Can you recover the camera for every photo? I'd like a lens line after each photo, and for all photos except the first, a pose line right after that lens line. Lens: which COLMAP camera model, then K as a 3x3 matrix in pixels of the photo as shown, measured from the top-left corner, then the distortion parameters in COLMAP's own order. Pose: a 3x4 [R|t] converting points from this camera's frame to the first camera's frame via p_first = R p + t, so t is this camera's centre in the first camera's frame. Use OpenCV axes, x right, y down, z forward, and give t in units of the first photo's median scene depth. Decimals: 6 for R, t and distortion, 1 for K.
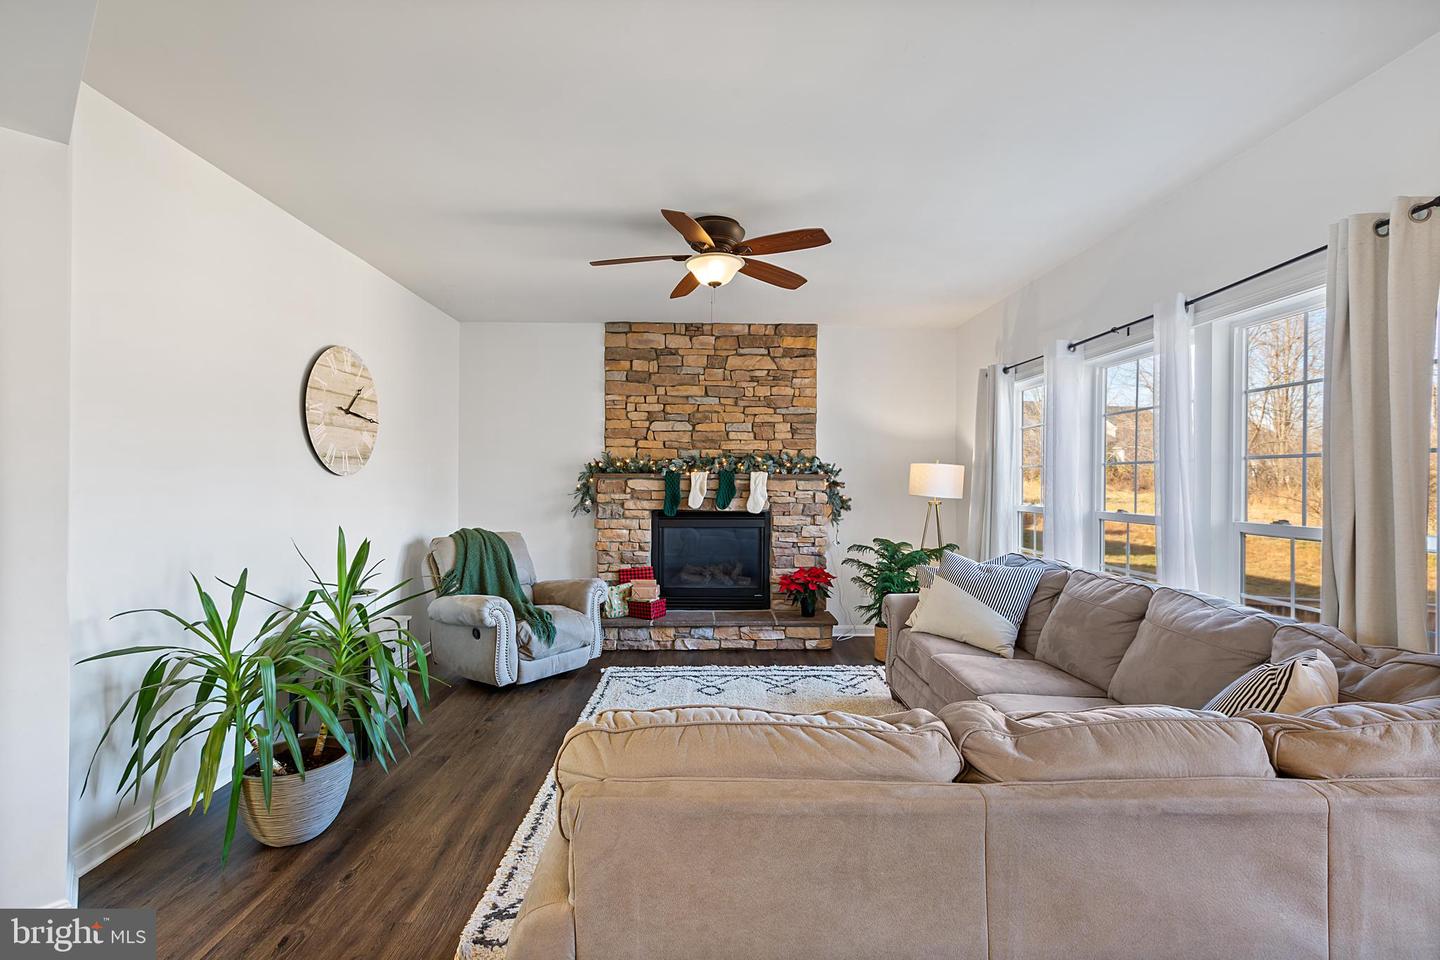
lens RADIAL K [[638.7, 0, 720.0], [0, 638.7, 480.0], [0, 0, 1]] dist [-0.000723, -0.000280]
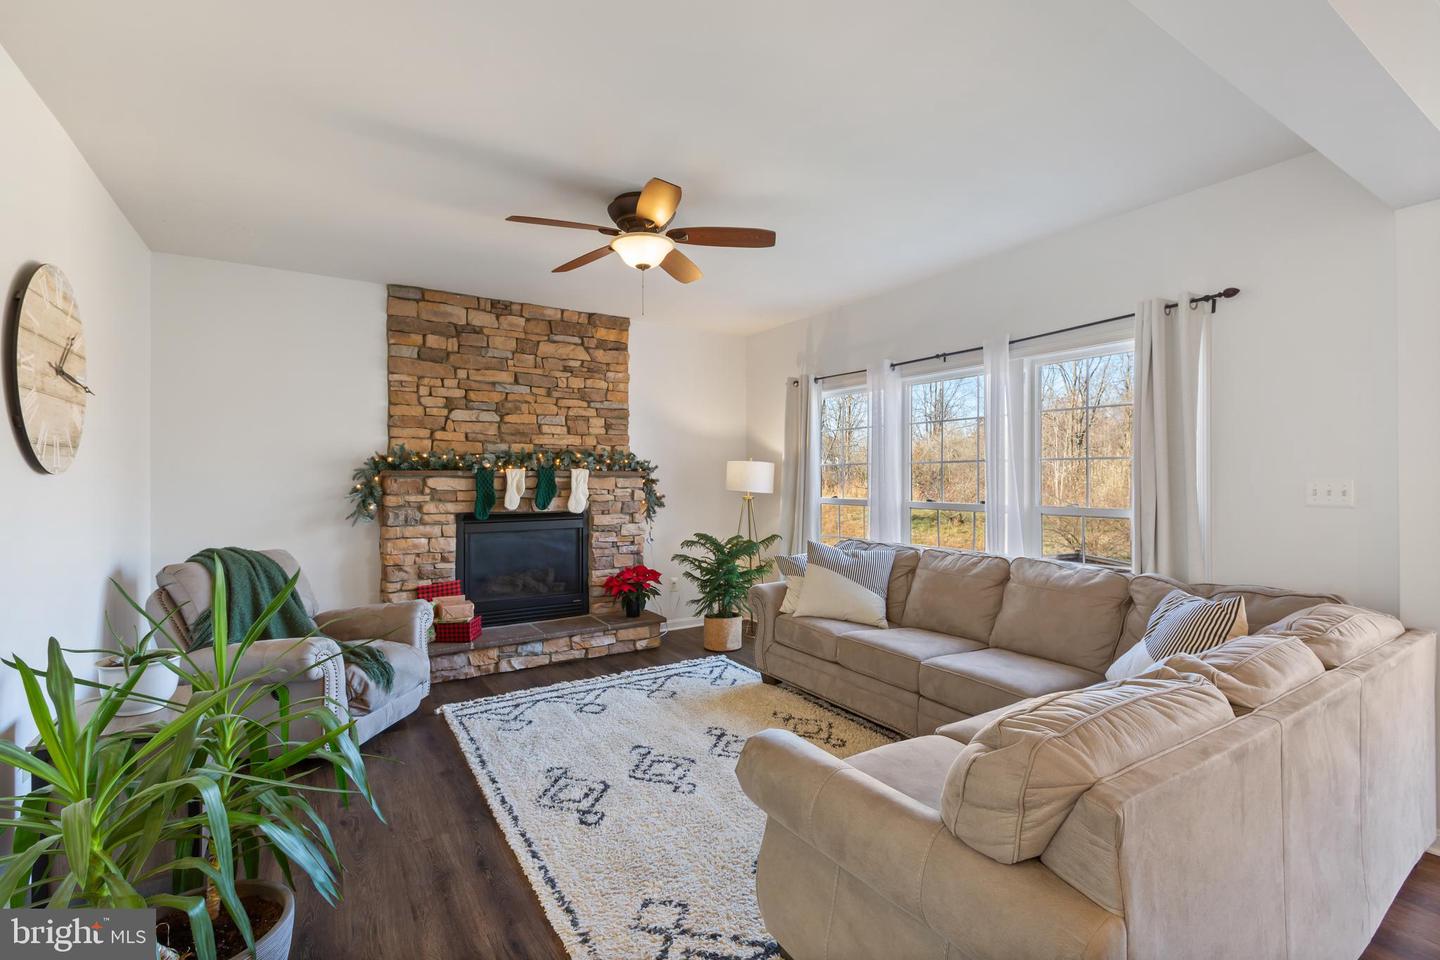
lens RADIAL K [[636.2, 0, 716.7], [0, 636.2, 475.5], [0, 0, 1]] dist [0.000997, 0.000613]
pose [[0.856841, -0.004086, 0.515564, -0.248003], [0.004944, 0.999988, -0.000291, -0.001642], [-0.515557, 0.002799, 0.856851, 0.096679]]
